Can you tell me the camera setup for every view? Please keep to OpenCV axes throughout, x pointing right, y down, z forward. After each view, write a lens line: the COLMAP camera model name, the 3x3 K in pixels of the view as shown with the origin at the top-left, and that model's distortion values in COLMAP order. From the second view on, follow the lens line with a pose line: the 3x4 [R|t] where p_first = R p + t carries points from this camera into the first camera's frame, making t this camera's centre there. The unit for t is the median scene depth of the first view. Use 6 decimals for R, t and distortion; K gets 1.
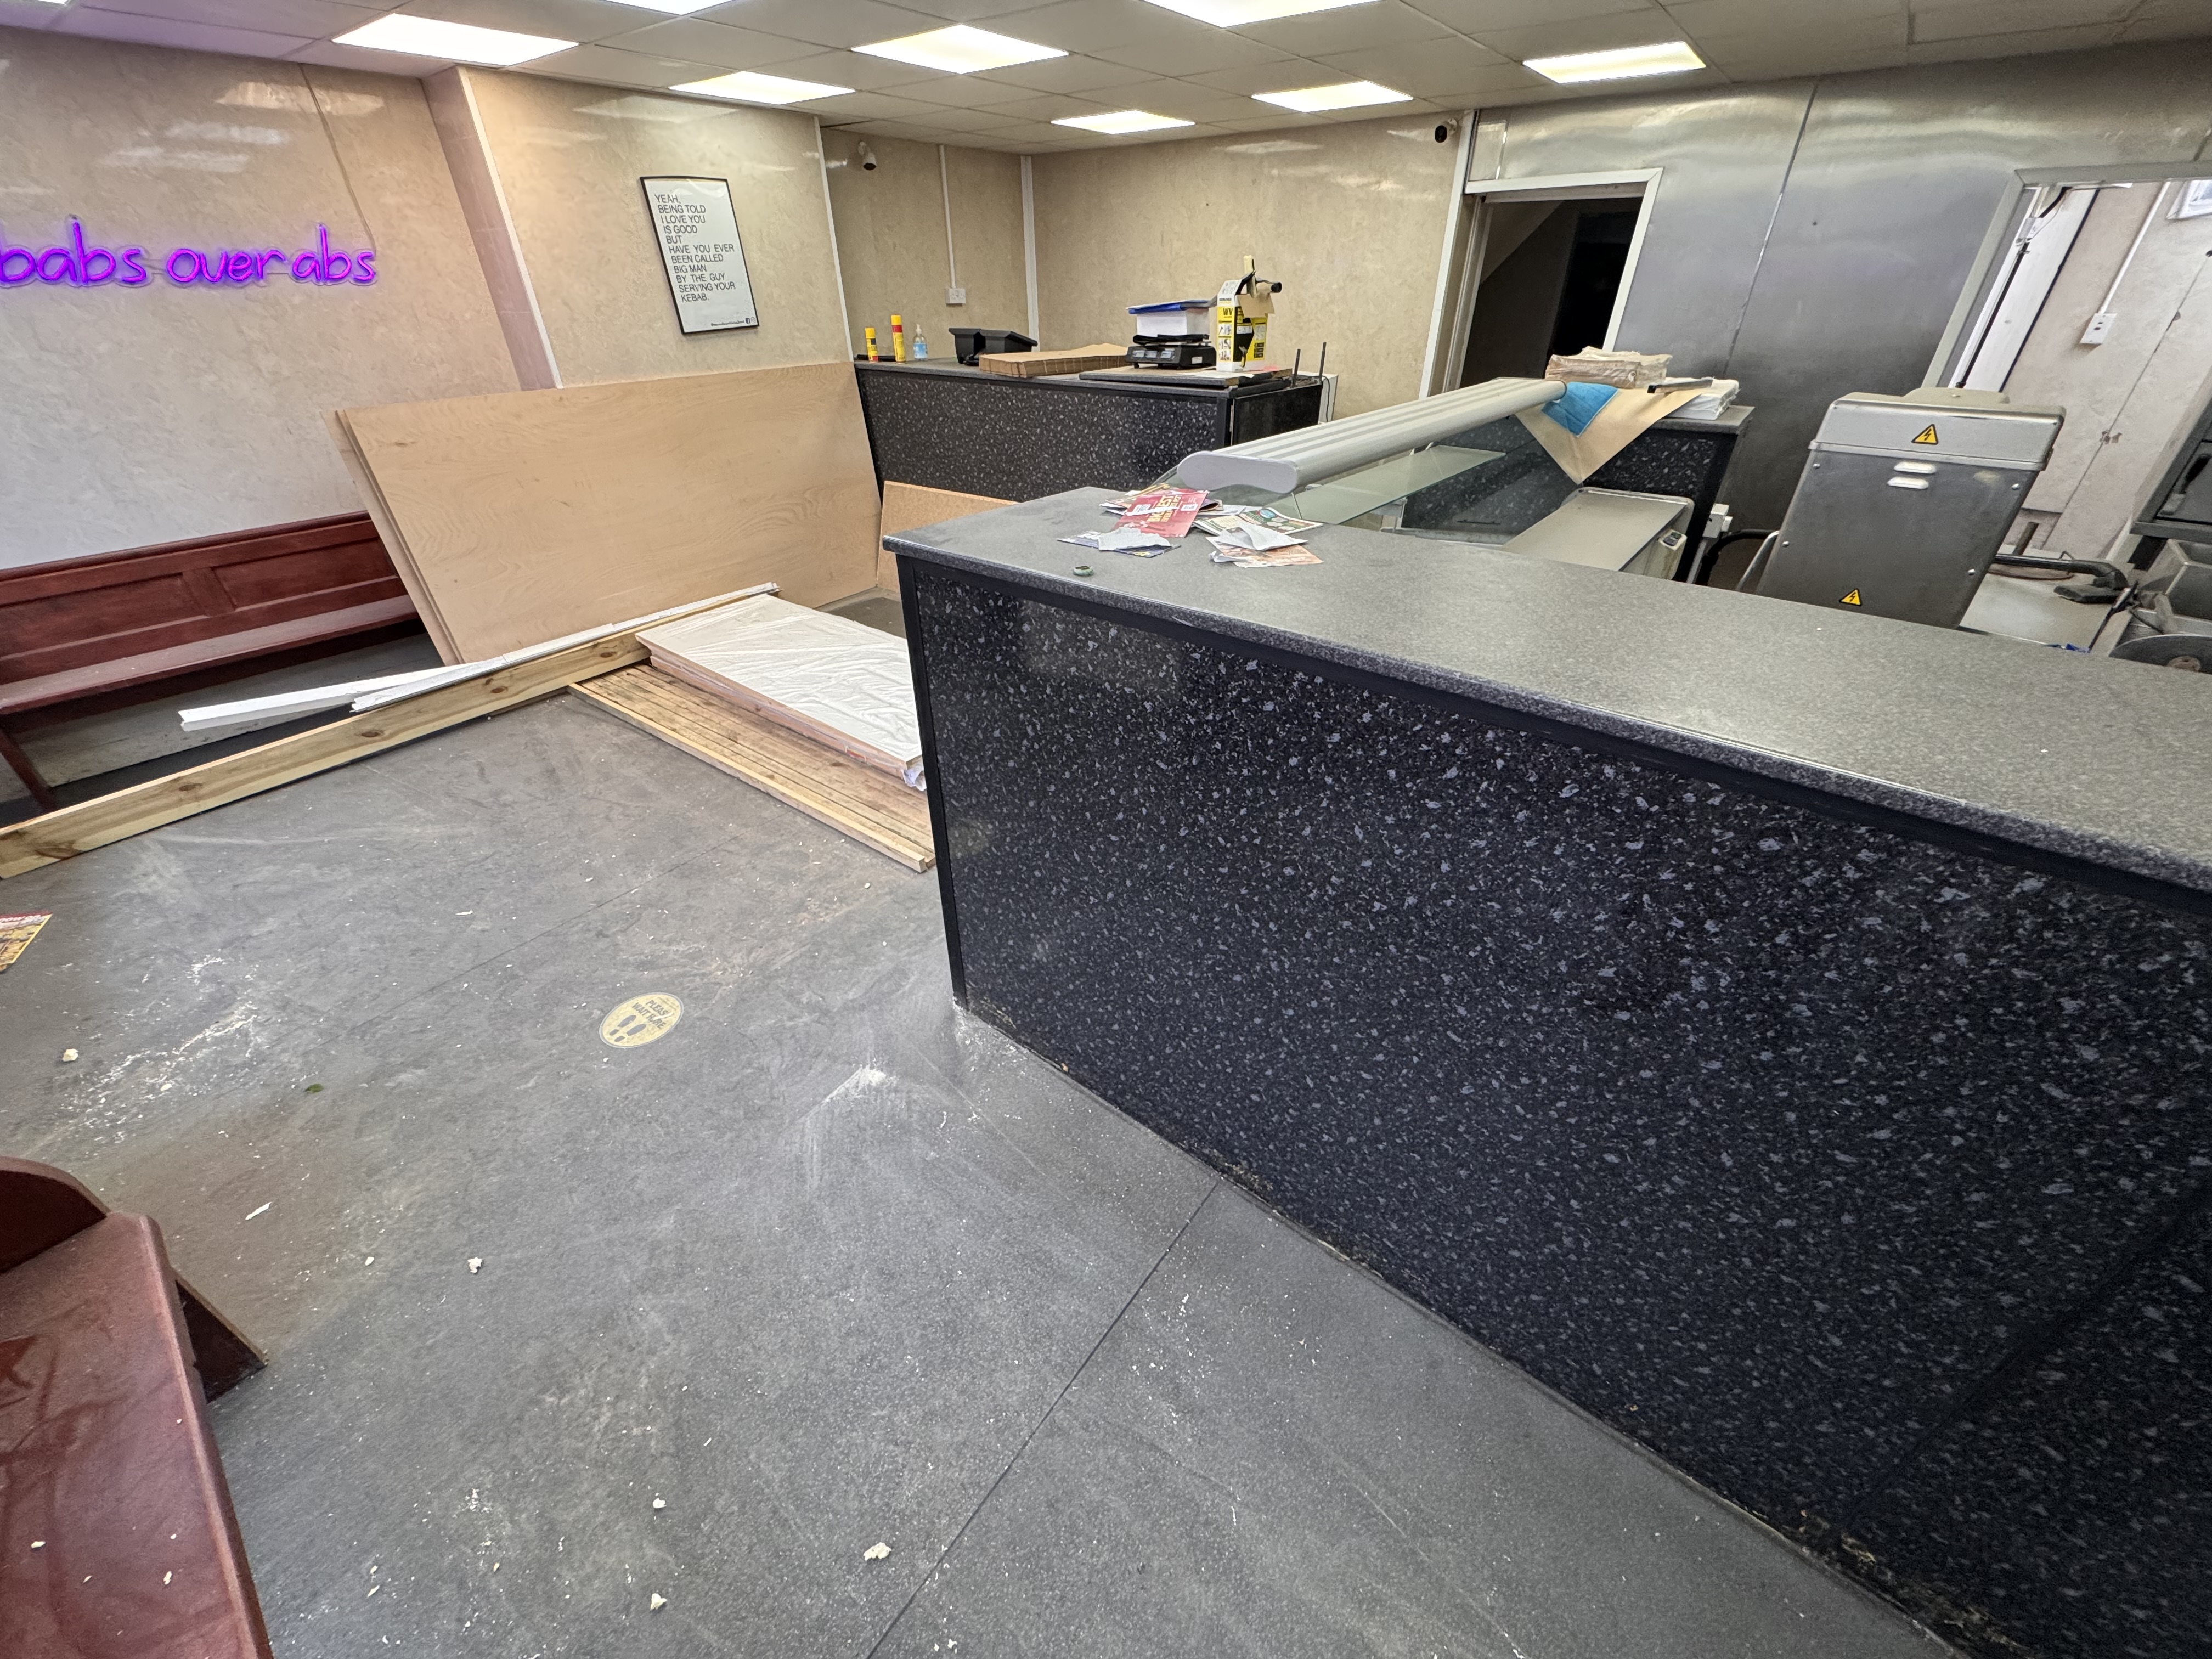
lens RADIAL K [[882.9, 0, 1109.0], [0, 882.9, 835.4], [0, 0, 1]] dist [0.002754, 0.000202]
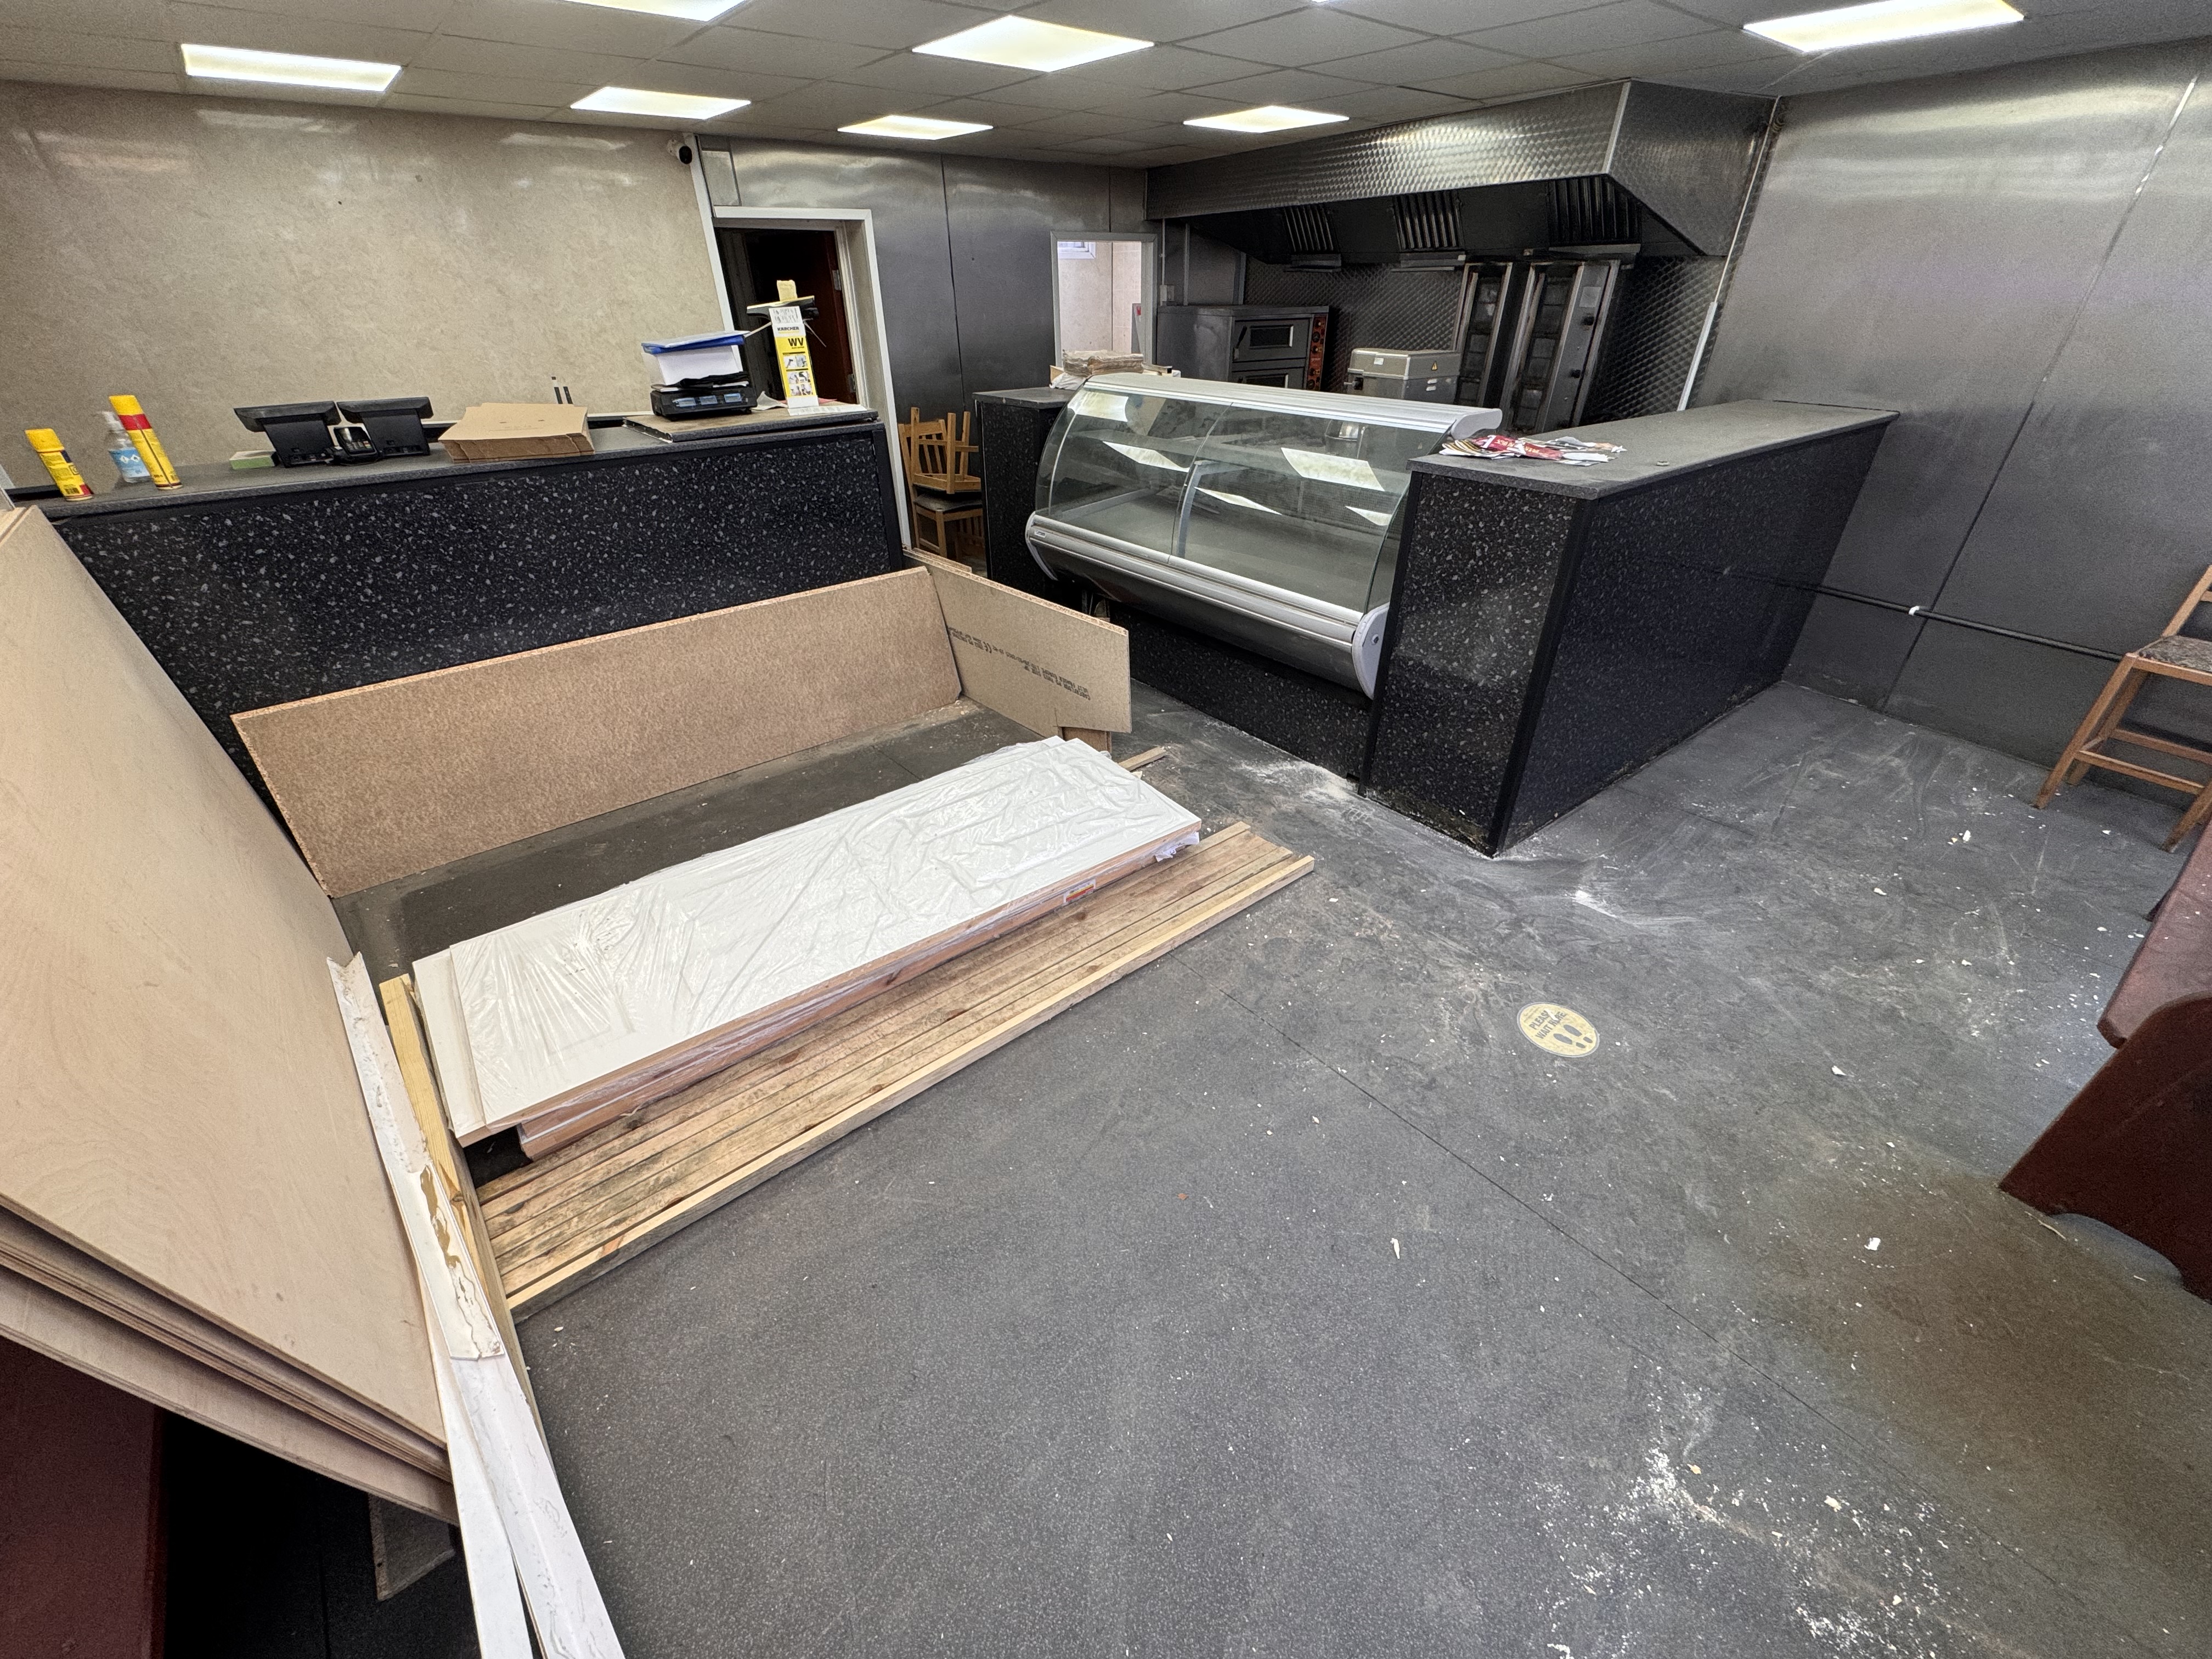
lens RADIAL K [[882.9, 0, 1105.2], [0, 882.9, 825.5], [0, 0, 1]] dist [0.002754, 0.000202]
pose [[0.216569, -0.511457, 0.831571, -0.975745], [0.526367, 0.778548, 0.341762, -0.427547], [-0.822214, 0.363696, 0.437823, 0.637408]]
